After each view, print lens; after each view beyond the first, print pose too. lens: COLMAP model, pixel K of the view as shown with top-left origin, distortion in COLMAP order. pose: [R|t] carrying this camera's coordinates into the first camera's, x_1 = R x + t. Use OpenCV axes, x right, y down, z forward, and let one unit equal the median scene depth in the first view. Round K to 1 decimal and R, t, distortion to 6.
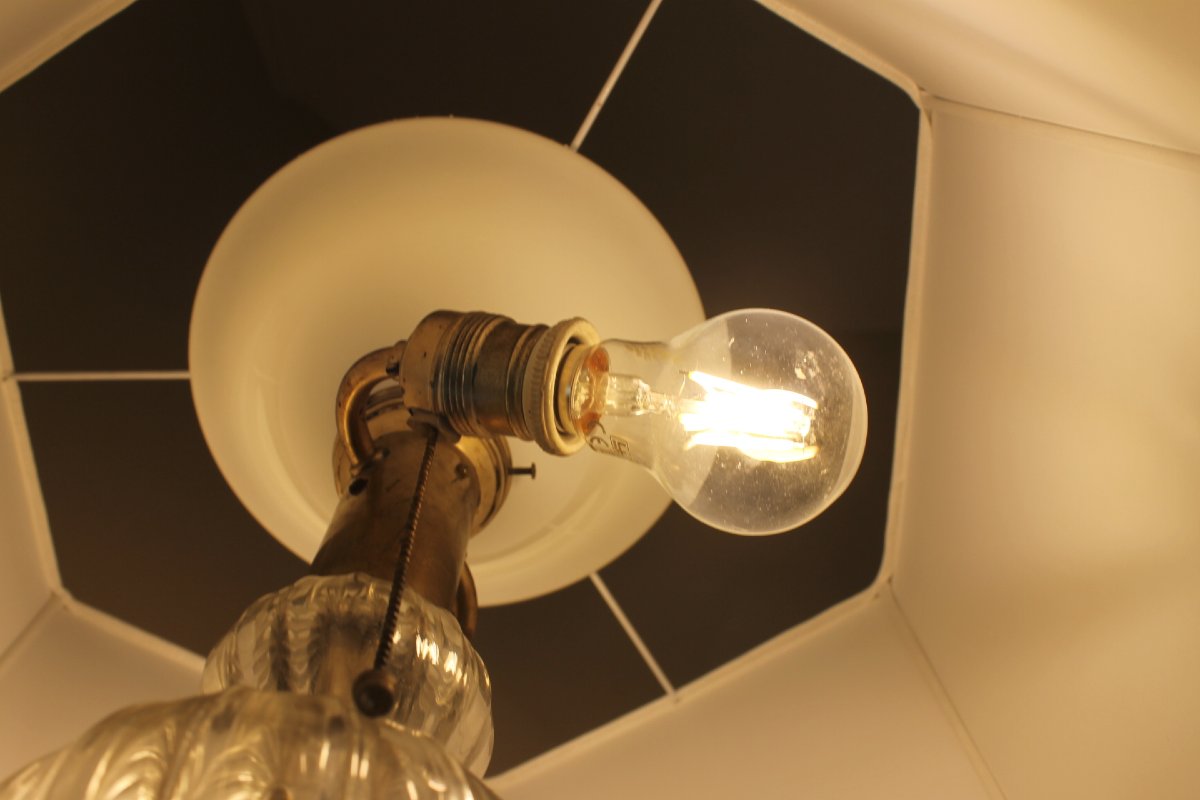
lens RADIAL K [[1265.0, 0, 600.0], [0, 1265.0, 400.0], [0, 0, 1]] dist [-0.096330, -0.021875]
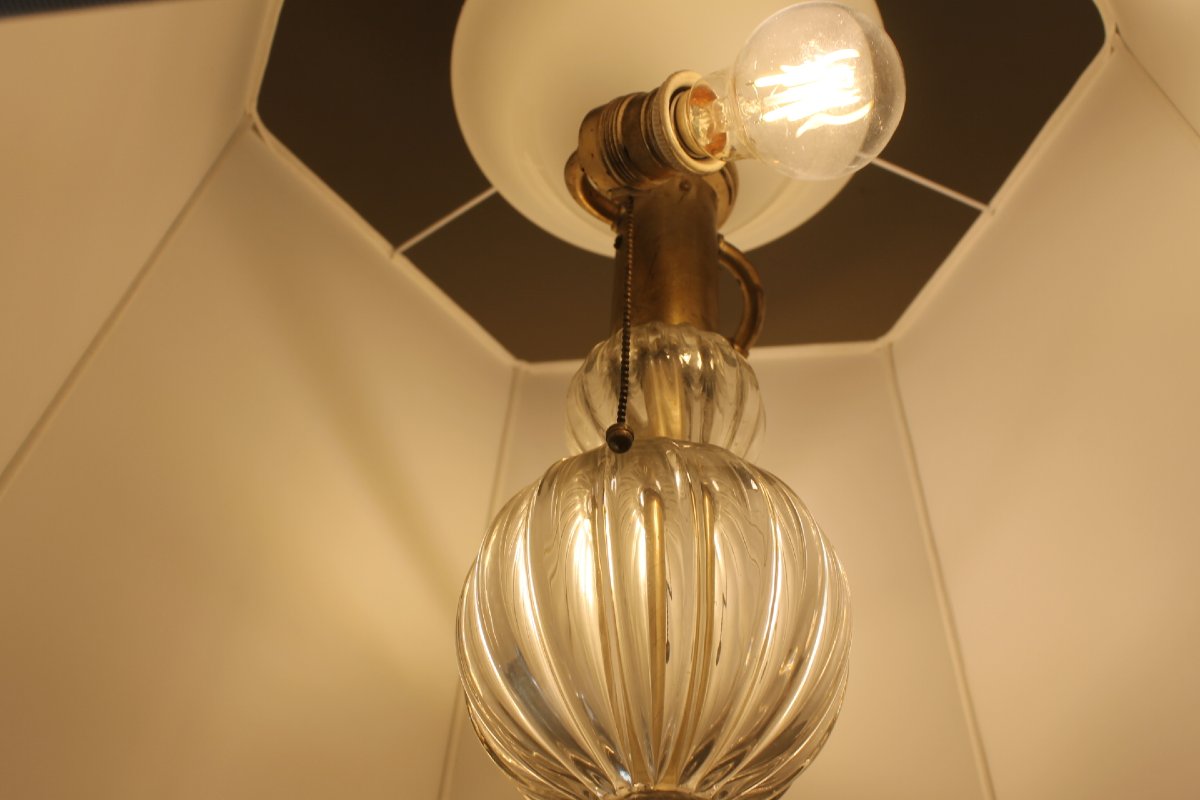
lens RADIAL K [[1265.0, 0, 600.0], [0, 1265.0, 400.0], [0, 0, 1]] dist [-0.096330, -0.021875]
pose [[0.800456, -0.399734, -0.446634, 0.356204], [0.534981, 0.812496, 0.231613, -0.128460], [0.270305, -0.424337, 0.864218, -0.258486]]
